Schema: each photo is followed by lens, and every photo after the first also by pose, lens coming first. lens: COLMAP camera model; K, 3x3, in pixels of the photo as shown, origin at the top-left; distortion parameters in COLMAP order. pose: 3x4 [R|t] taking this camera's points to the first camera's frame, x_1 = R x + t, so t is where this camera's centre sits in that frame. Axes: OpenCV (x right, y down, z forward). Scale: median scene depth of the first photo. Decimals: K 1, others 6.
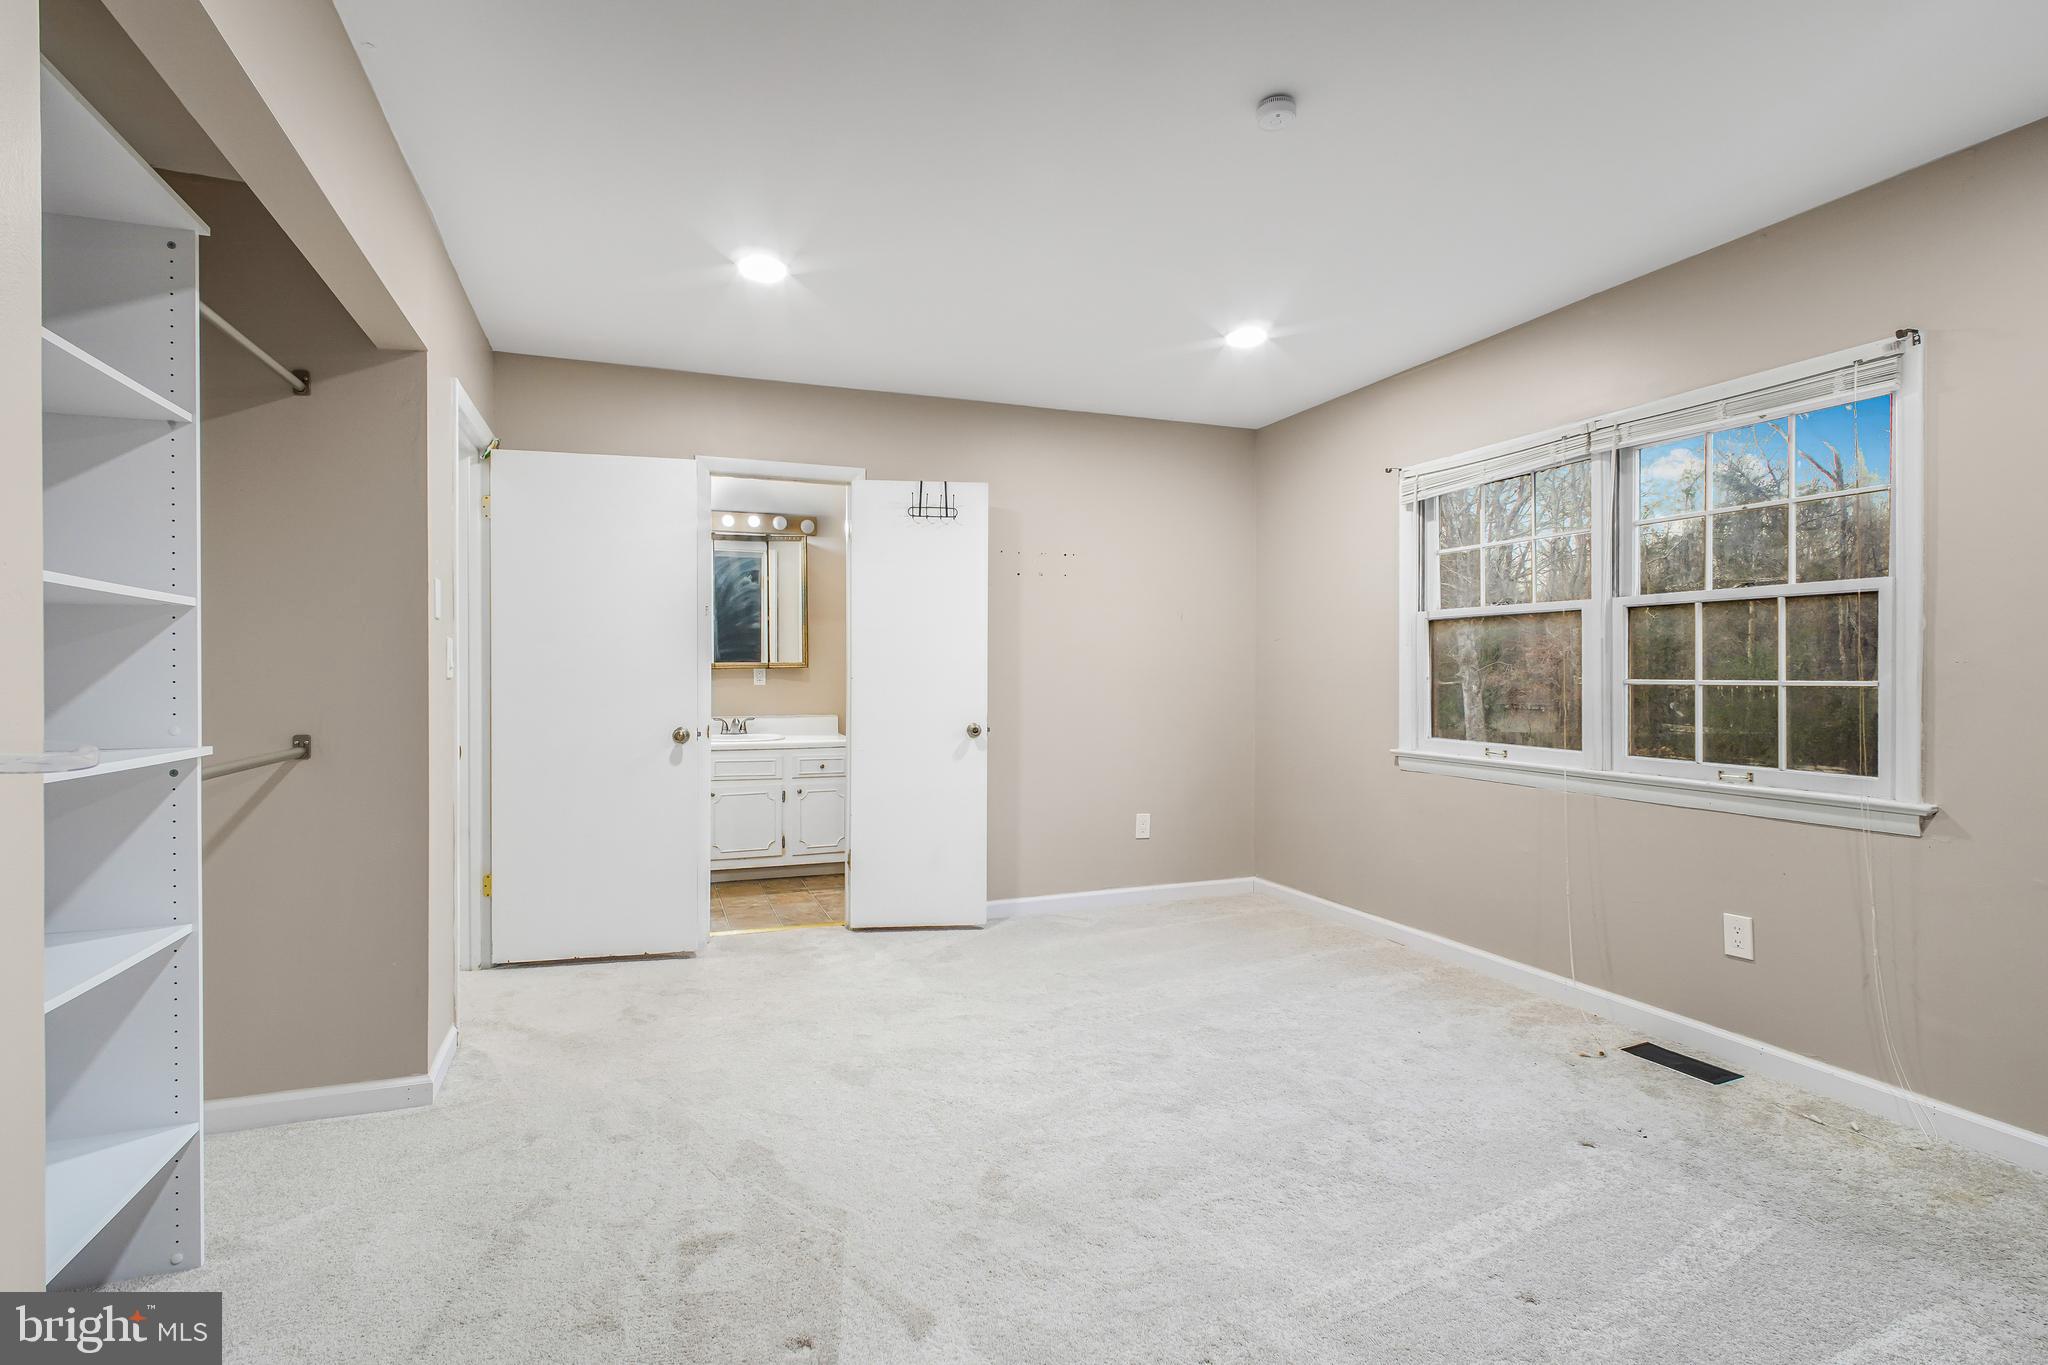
lens RADIAL K [[992.0, 0, 1014.4], [0, 992.0, 684.1], [0, 0, 1]] dist [-0.003022, -0.000723]
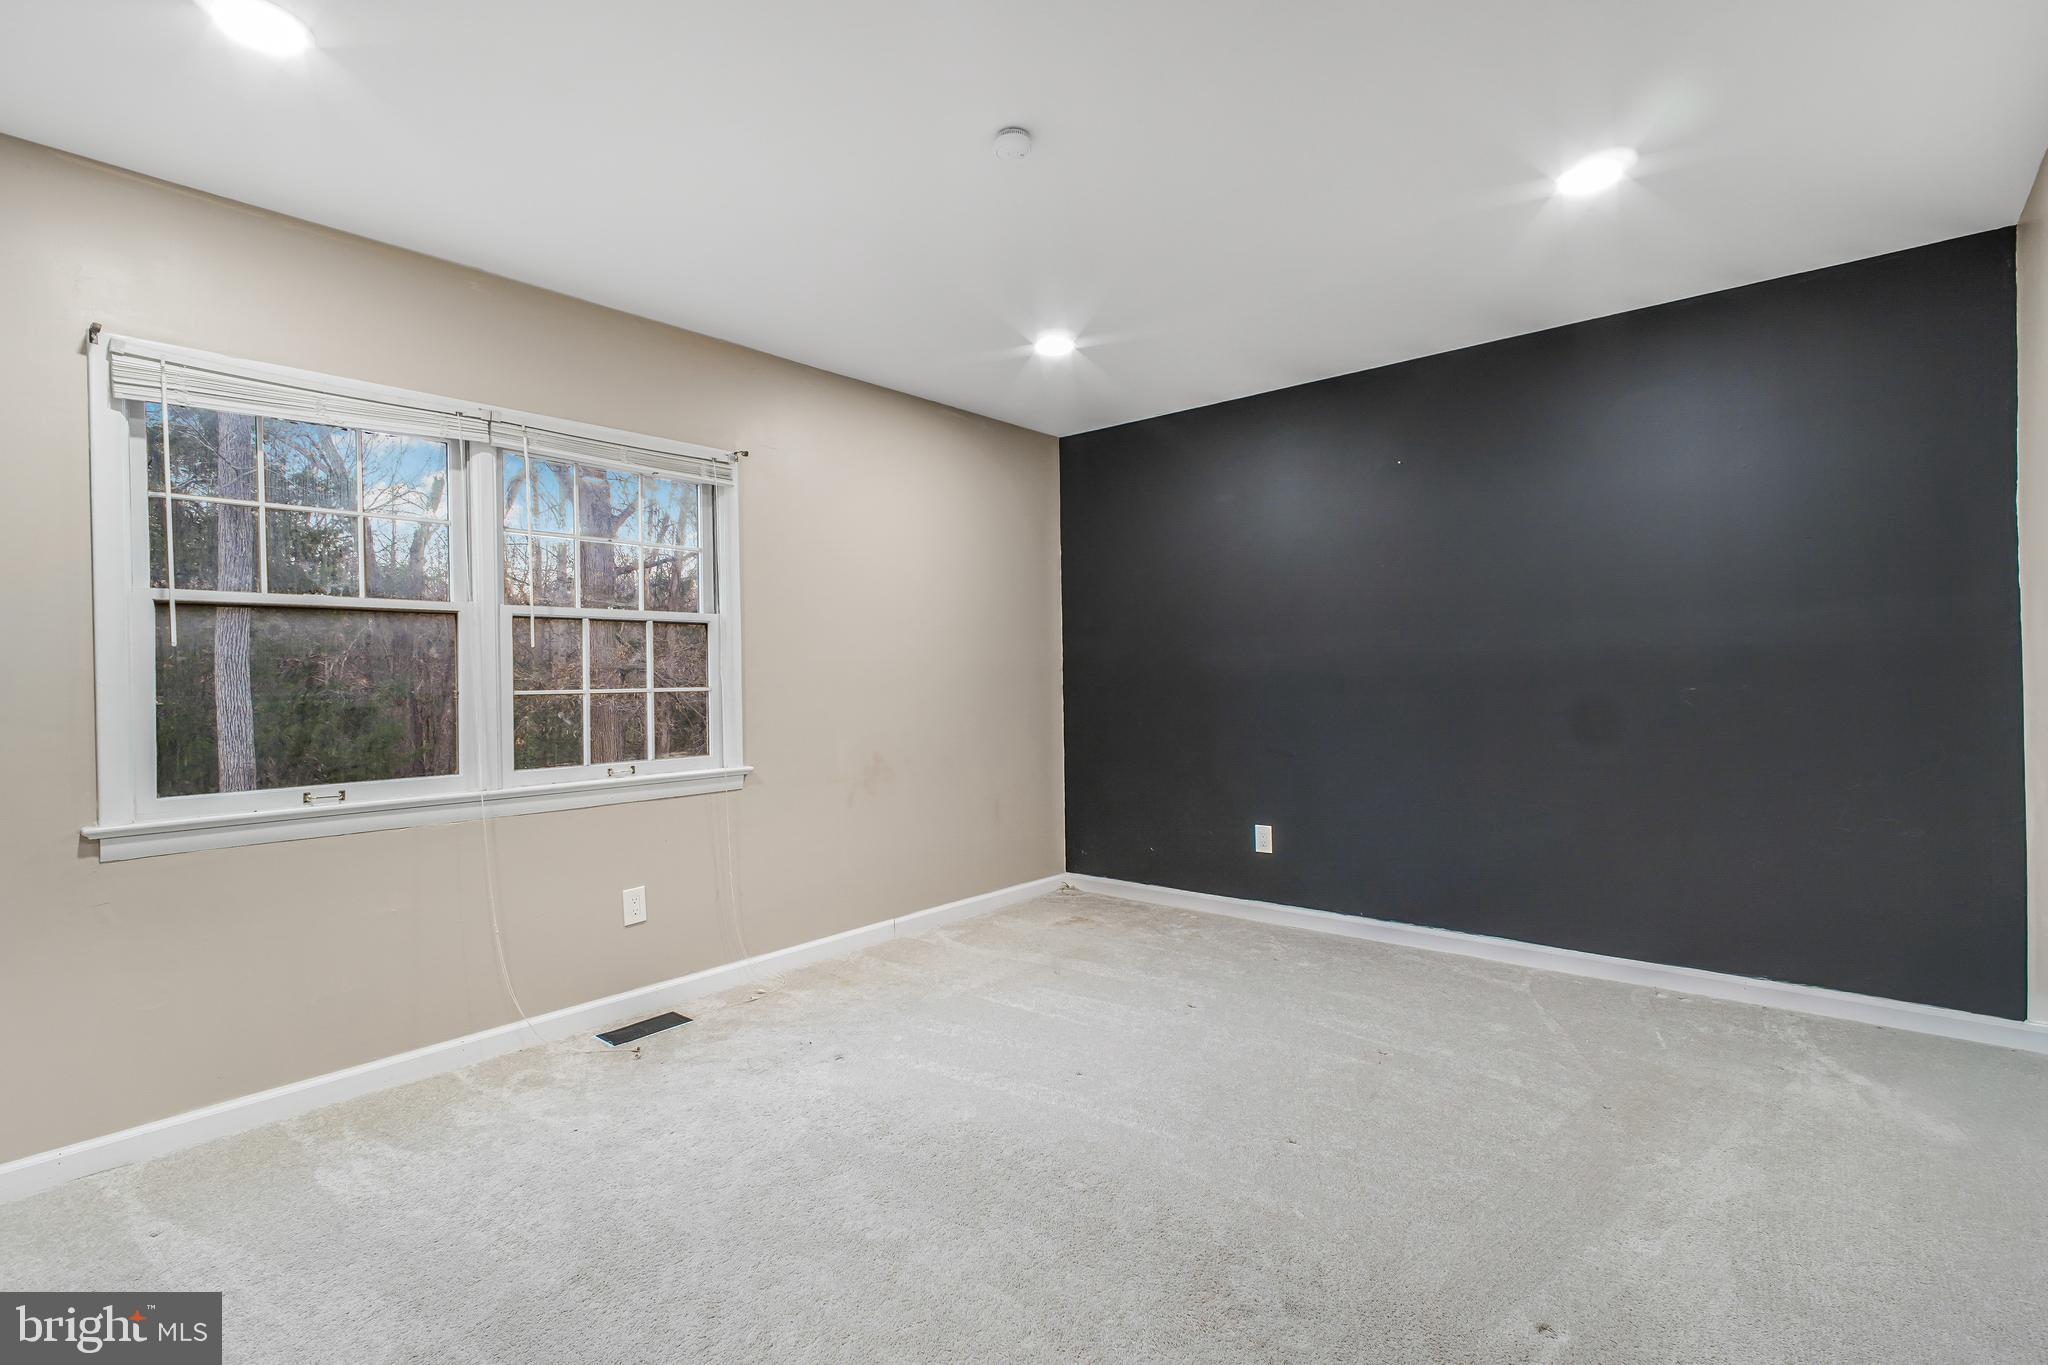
lens RADIAL K [[955.9, 0, 1024.0], [0, 955.9, 682.5], [0, 0, 1]] dist [-0.003409, -0.000506]
pose [[-0.486973, -0.008042, 0.873380, -0.472796], [0.018705, 0.999632, 0.019633, -0.024122], [-0.873217, 0.025897, -0.486643, 1.110056]]
